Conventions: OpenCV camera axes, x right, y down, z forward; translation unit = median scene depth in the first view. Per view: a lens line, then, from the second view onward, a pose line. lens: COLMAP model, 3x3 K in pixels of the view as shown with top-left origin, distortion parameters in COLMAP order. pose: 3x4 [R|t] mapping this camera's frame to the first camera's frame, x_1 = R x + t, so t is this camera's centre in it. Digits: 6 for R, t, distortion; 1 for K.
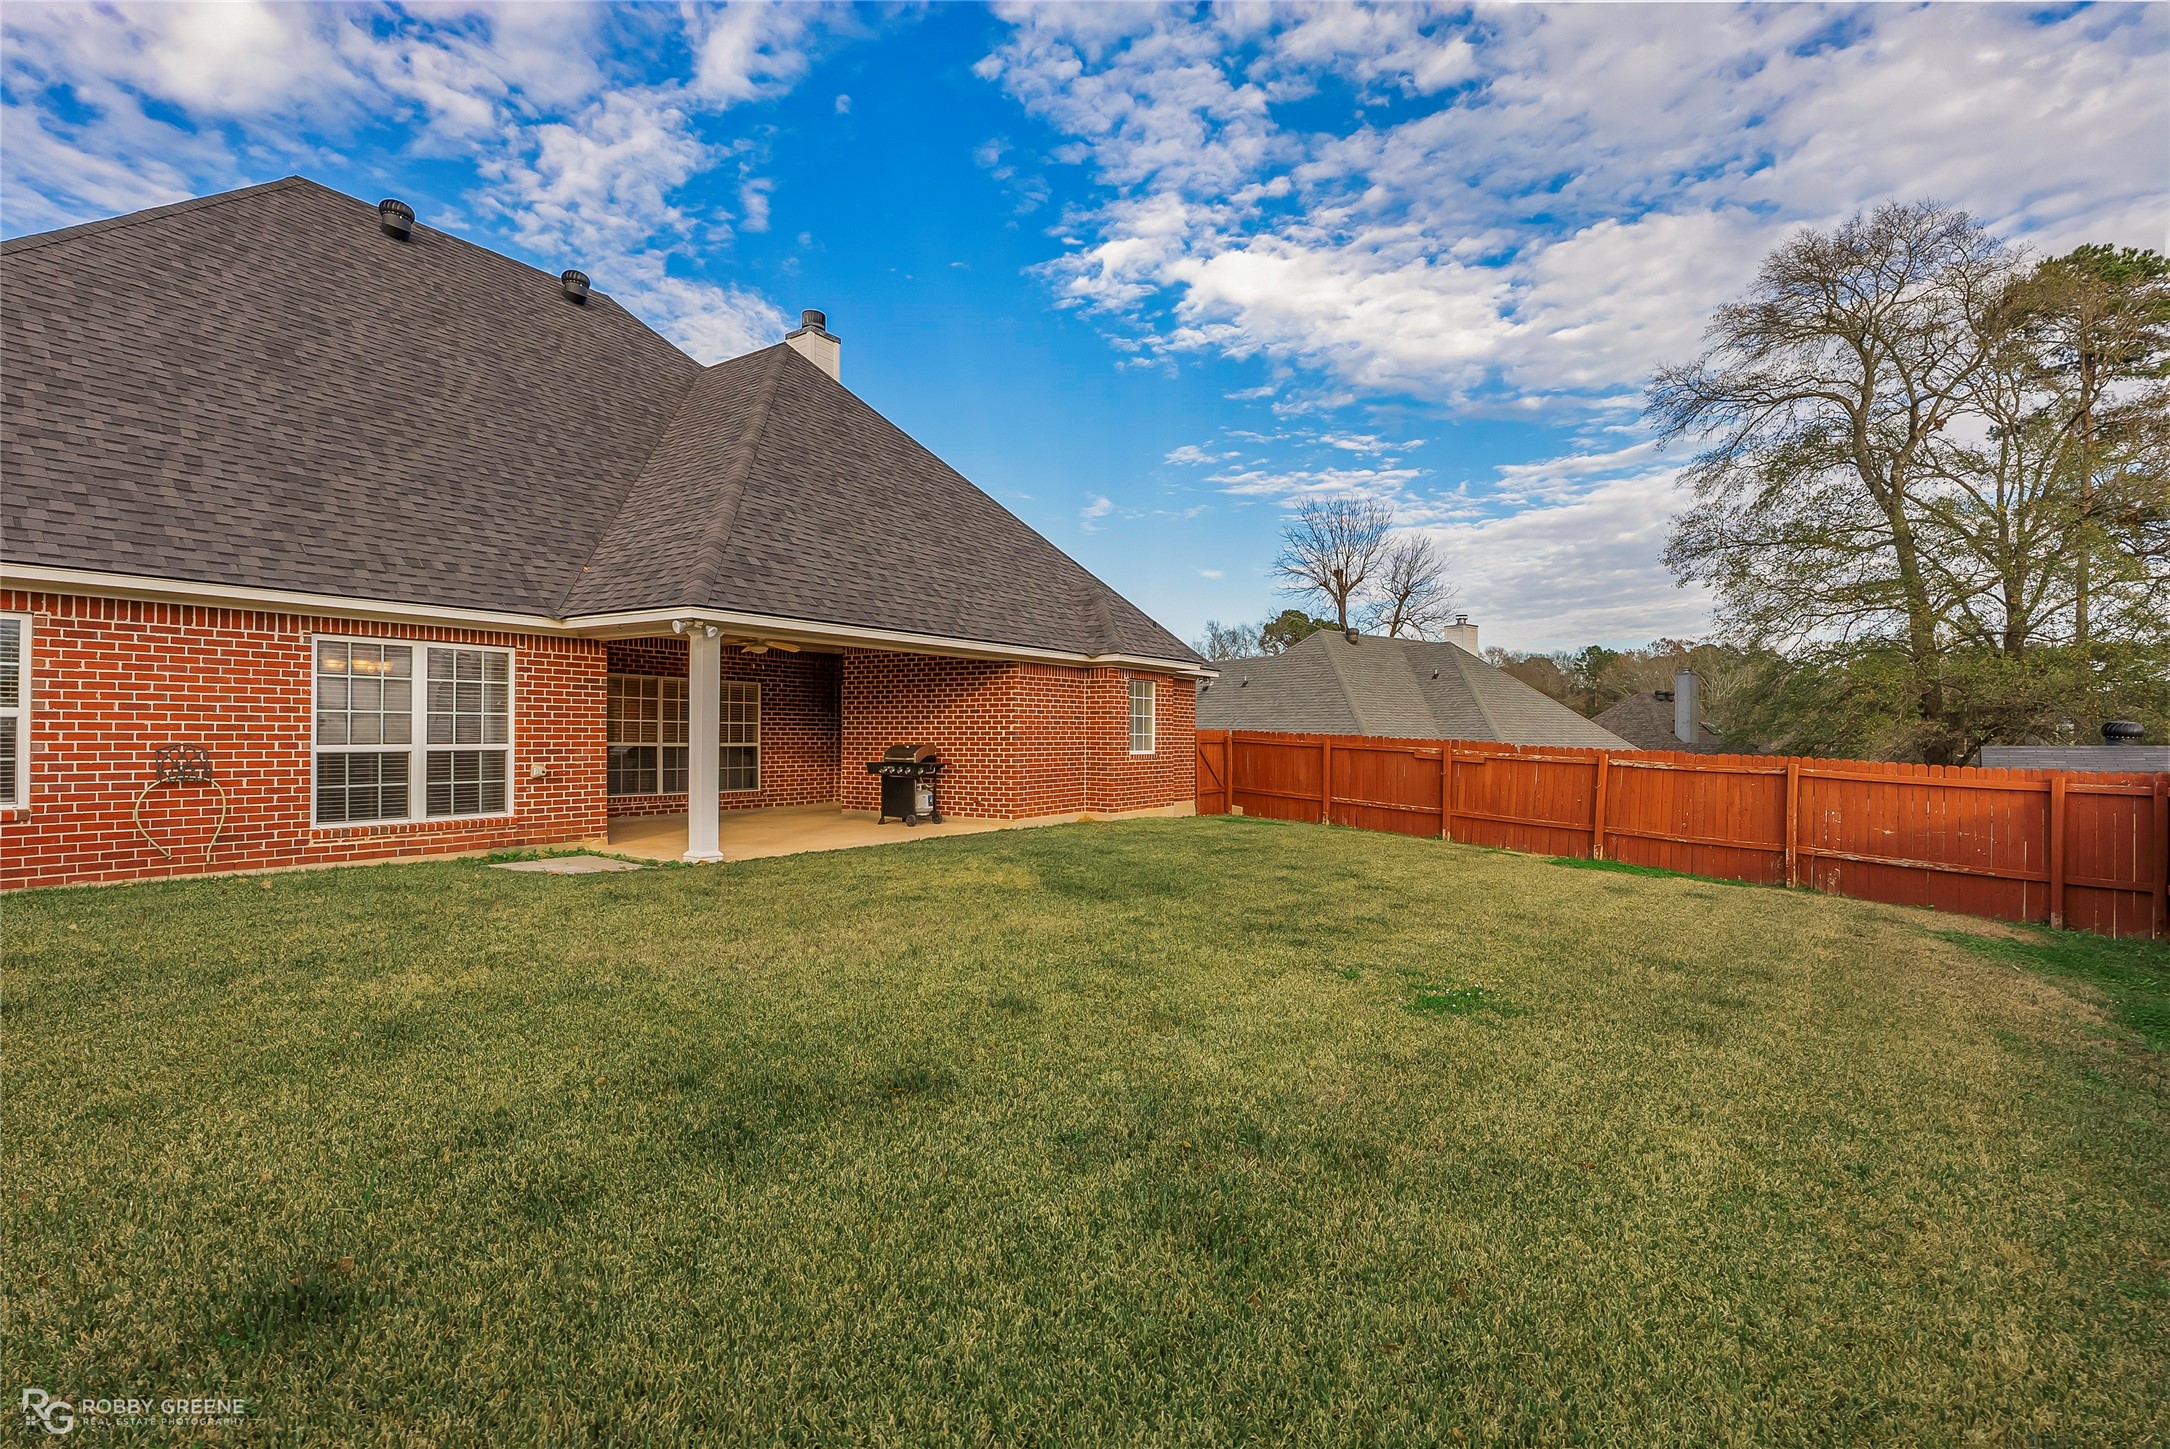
lens RADIAL K [[1006.2, 0, 1083.4], [0, 1006.2, 730.1], [0, 0, 1]] dist [-0.001581, 0.000288]
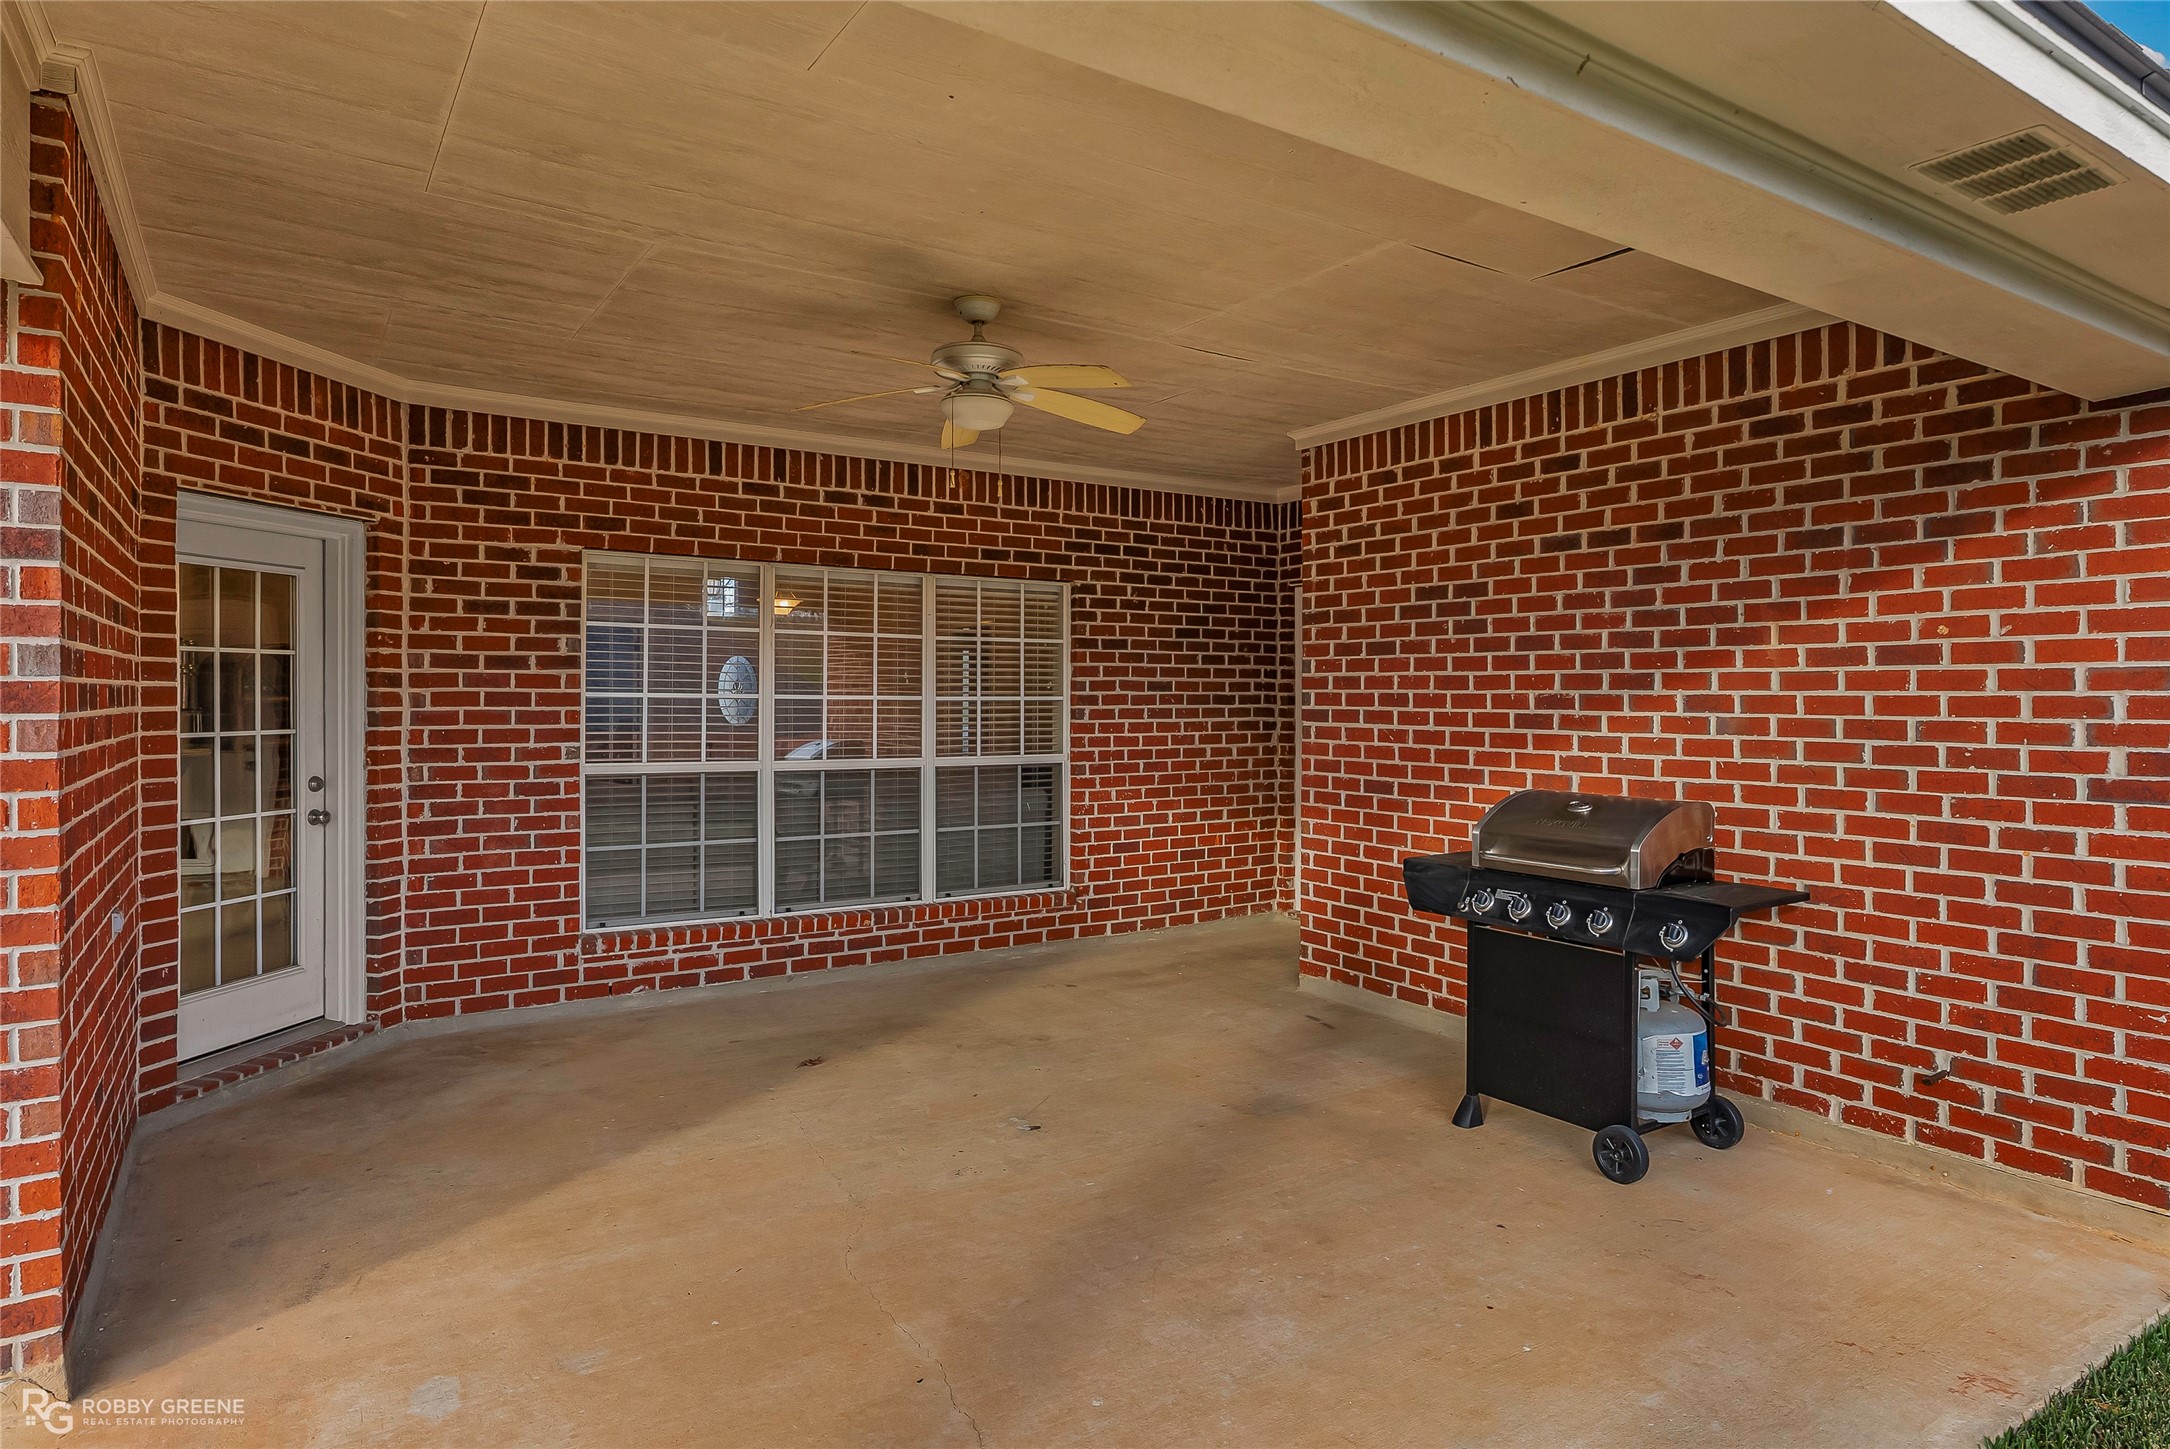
lens RADIAL K [[1210.5, 0, 1085.7], [0, 1210.5, 714.4], [0, 0, 1]] dist [-0.005765, -0.002449]
pose [[0.919589, 0.006404, -0.392830, -0.169743], [0.004752, 0.999613, 0.027419, -0.013524], [0.392854, -0.027081, 0.919202, 0.689692]]
